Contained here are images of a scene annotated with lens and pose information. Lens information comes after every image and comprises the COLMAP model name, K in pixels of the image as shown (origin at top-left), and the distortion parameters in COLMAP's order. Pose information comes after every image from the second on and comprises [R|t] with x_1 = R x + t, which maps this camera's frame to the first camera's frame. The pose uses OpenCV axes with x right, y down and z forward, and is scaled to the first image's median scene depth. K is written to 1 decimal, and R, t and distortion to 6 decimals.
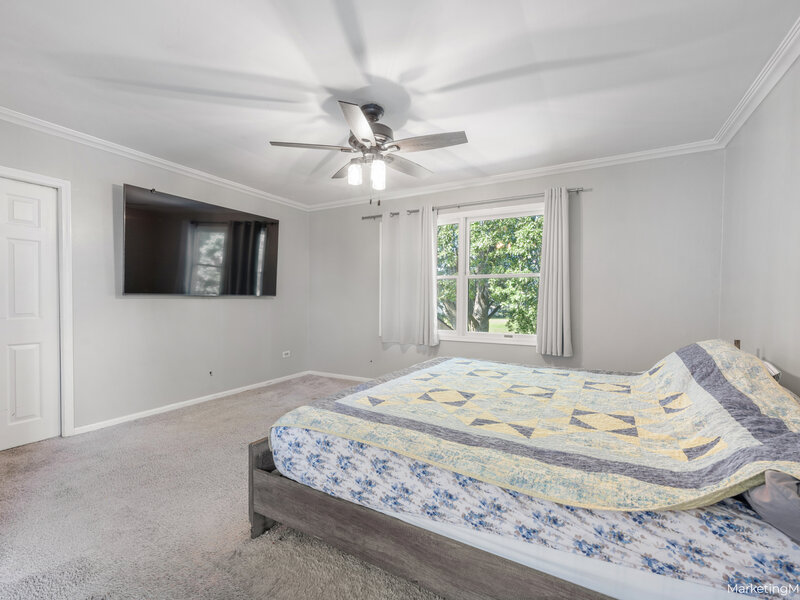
lens RADIAL K [[352.3, 0, 398.5], [0, 352.3, 303.0], [0, 0, 1]] dist [-0.000642, -0.000056]
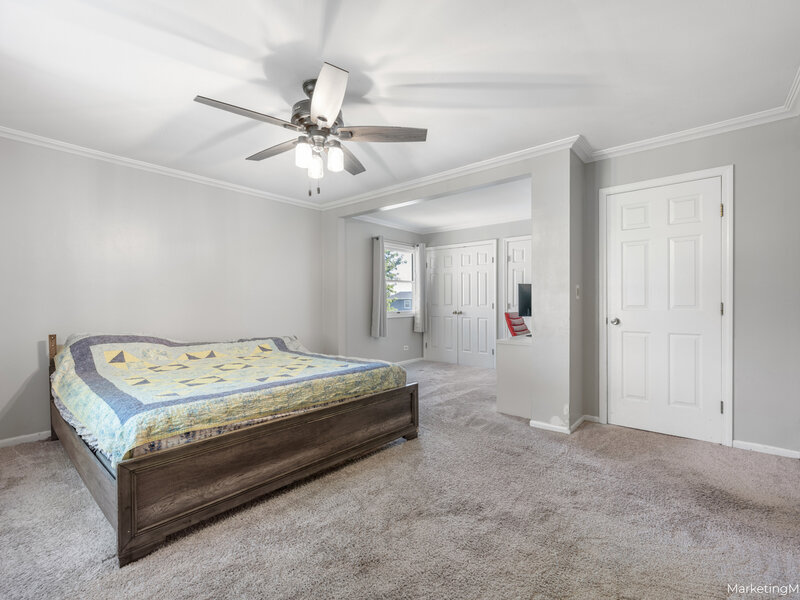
lens RADIAL K [[373.3, 0, 399.7], [0, 373.3, 302.9], [0, 0, 1]] dist [0.000273, -0.000008]
pose [[-0.983253, -0.004852, 0.182179, -0.448607], [-0.001789, 0.999854, 0.016975, -0.026180], [-0.182235, 0.016364, -0.983119, 1.876190]]
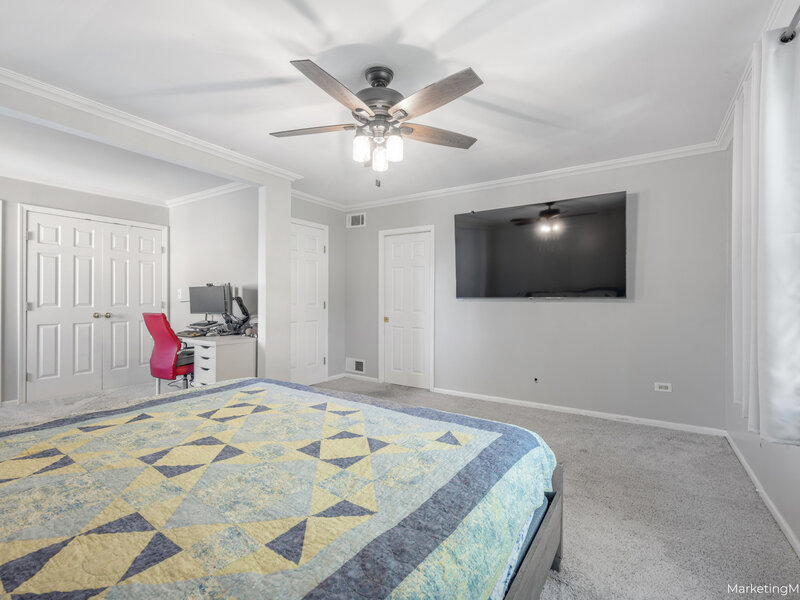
lens RADIAL K [[370.6, 0, 401.7], [0, 370.6, 296.8], [0, 0, 1]] dist [-0.001487, -0.000517]
pose [[-0.054290, -0.012054, -0.998452, 0.782907], [-0.015205, 0.999821, -0.011244, -0.013820], [0.998409, 0.014571, -0.054463, 1.101405]]
